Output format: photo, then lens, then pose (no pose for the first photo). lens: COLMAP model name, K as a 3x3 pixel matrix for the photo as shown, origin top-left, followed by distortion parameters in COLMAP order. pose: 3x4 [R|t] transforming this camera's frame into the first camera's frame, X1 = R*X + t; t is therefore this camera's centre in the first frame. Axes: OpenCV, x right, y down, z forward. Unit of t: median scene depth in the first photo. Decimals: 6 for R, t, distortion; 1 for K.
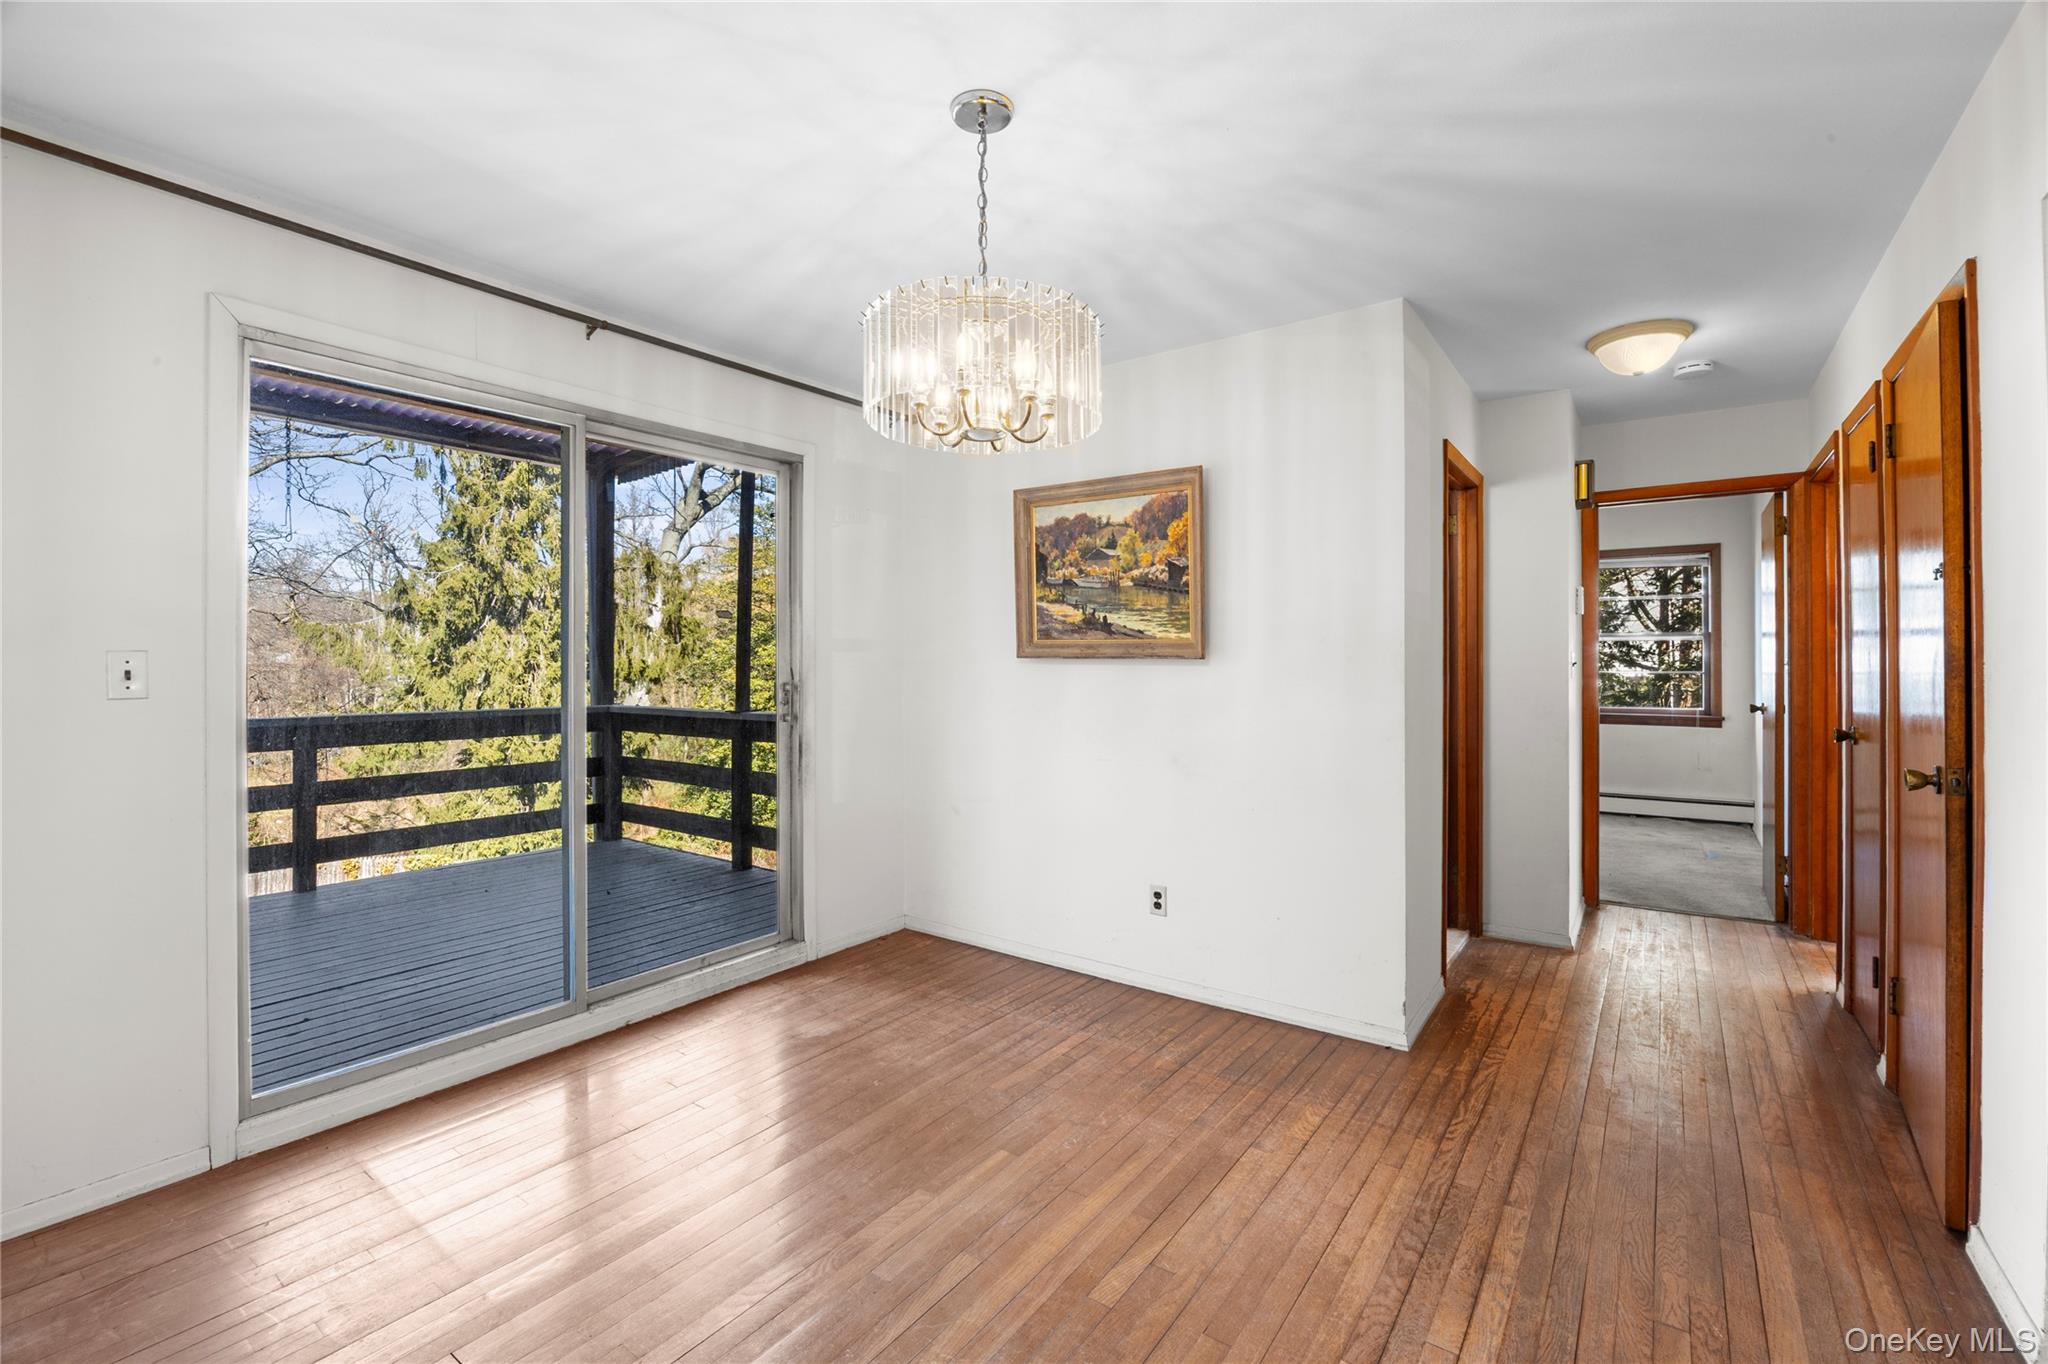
lens RADIAL K [[868.0, 0, 1038.7], [0, 868.0, 669.9], [0, 0, 1]] dist [-0.011097, 0.001730]
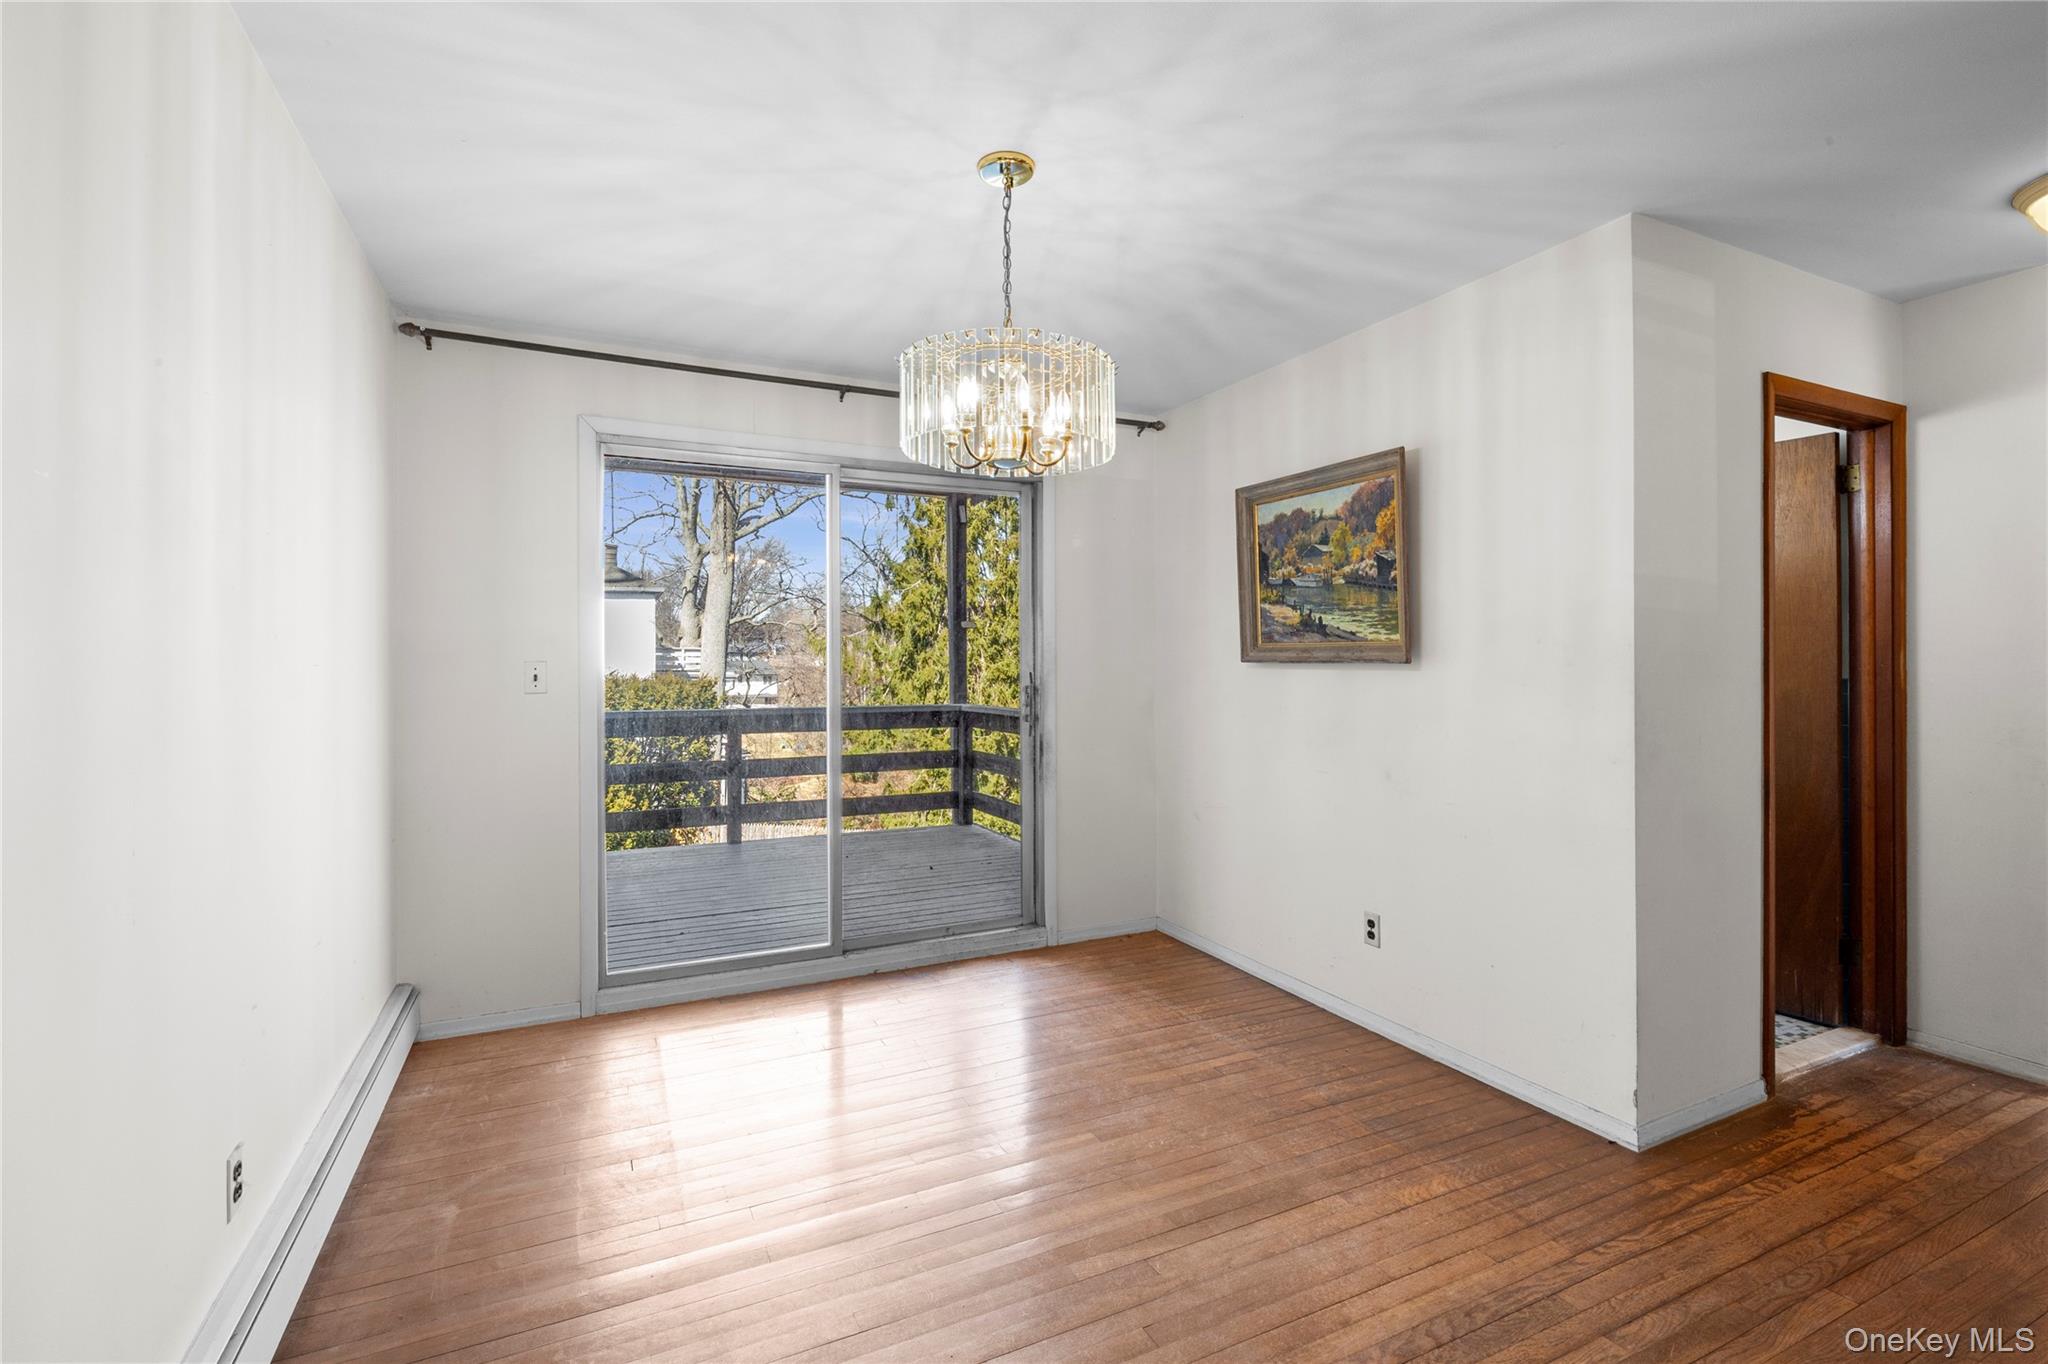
lens RADIAL K [[897.0, 0, 1017.4], [0, 897.0, 675.1], [0, 0, 1]] dist [0.000190, 0.000442]
pose [[0.886244, 0.002279, -0.463214, 0.261965], [-0.001132, 0.999996, 0.002756, -0.002405], [0.463218, -0.001918, 0.886242, -0.002490]]
